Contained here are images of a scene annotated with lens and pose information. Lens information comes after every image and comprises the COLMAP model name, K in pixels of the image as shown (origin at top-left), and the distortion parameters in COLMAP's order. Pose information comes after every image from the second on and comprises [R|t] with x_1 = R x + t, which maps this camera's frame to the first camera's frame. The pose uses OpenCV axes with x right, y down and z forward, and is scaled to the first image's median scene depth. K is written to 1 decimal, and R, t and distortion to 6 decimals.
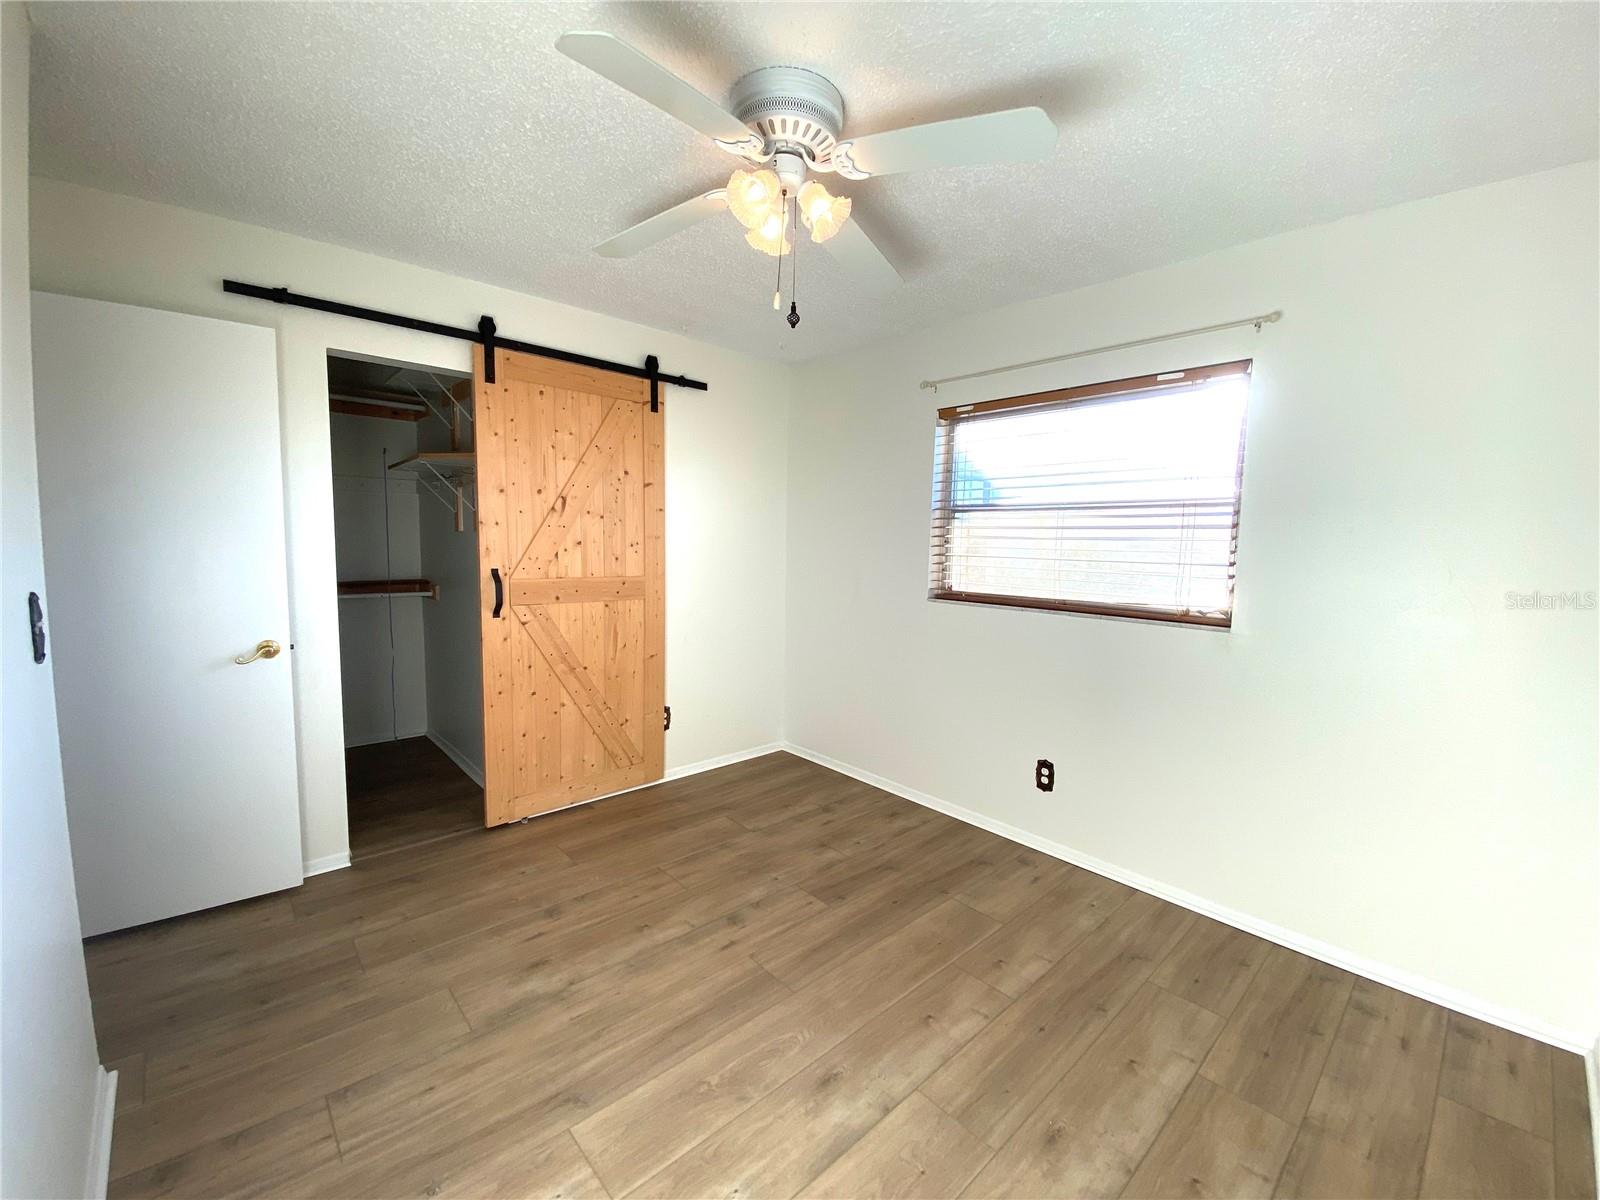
lens RADIAL K [[652.1, 0, 802.1], [0, 652.1, 592.3], [0, 0, 1]] dist [0.032588, -0.022131]
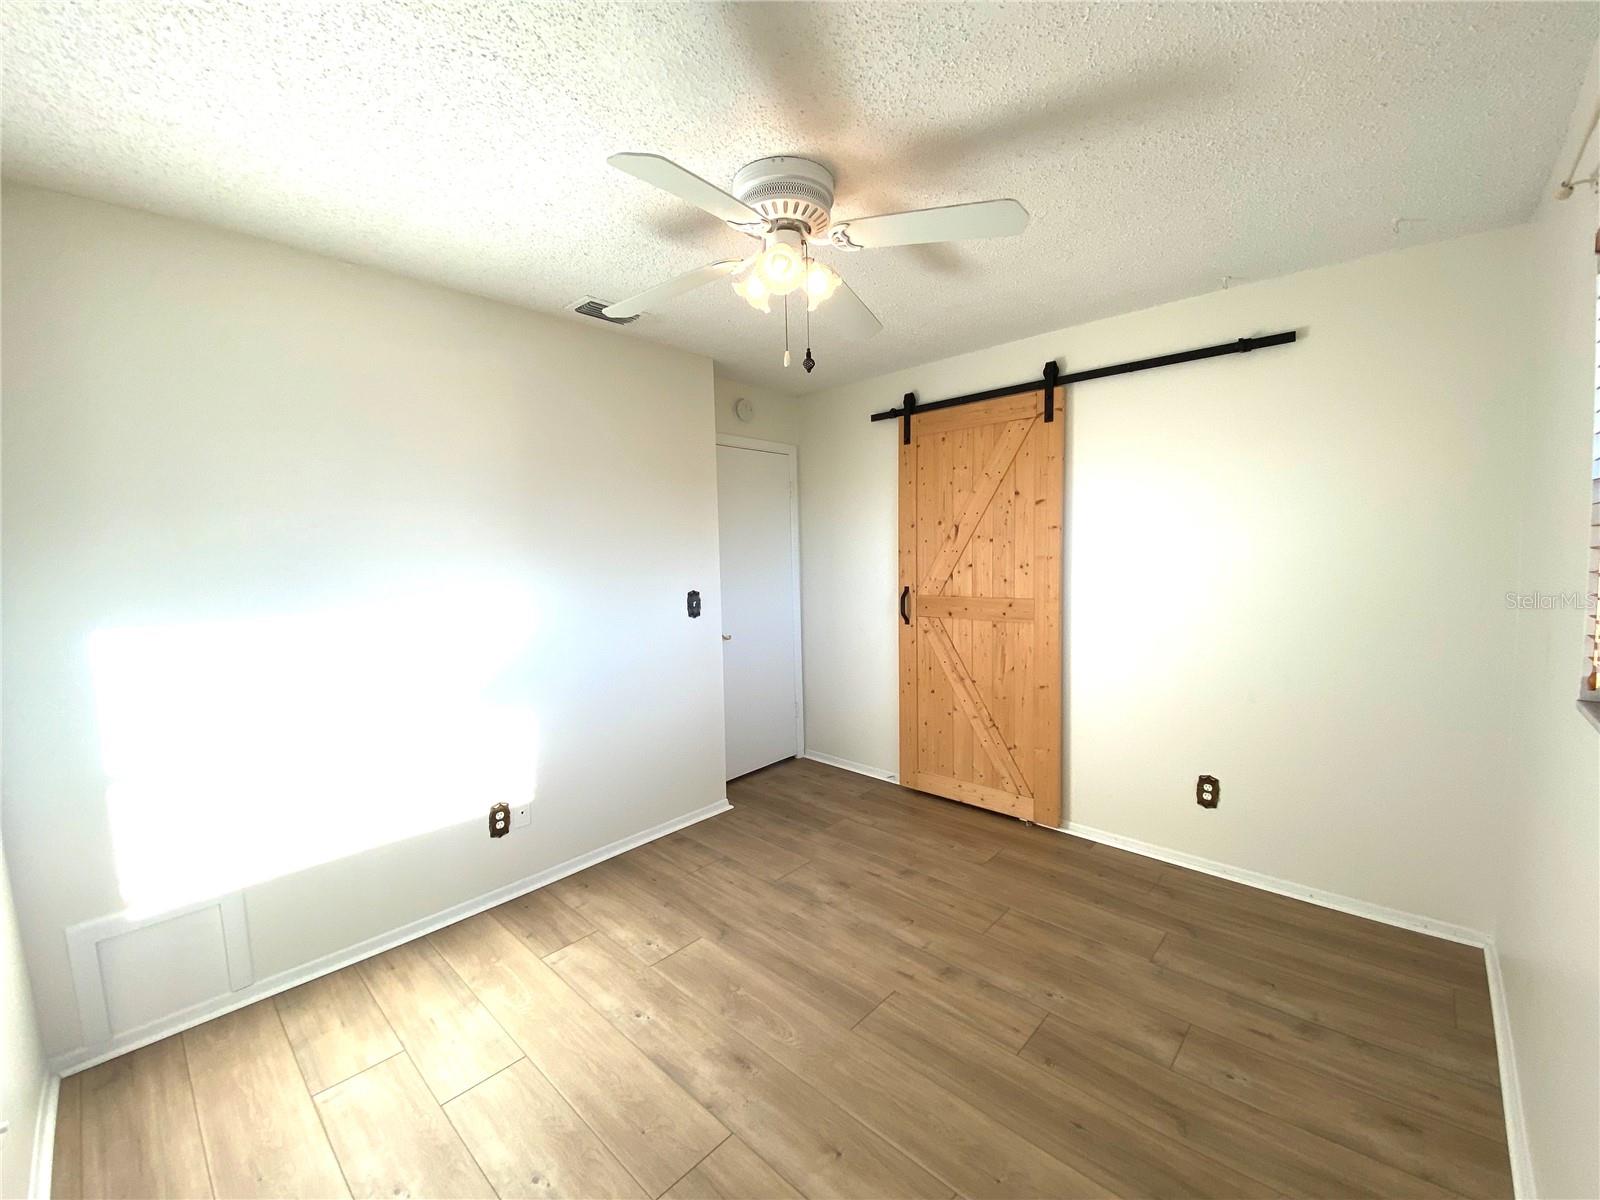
lens RADIAL K [[661.1, 0, 801.1], [0, 661.1, 590.7], [0, 0, 1]] dist [0.065121, -0.037323]
pose [[0.072136, 0.039541, -0.996611, 0.801807], [-0.056951, 0.997747, 0.035464, -0.060759], [0.995768, 0.054200, 0.074225, 0.686973]]
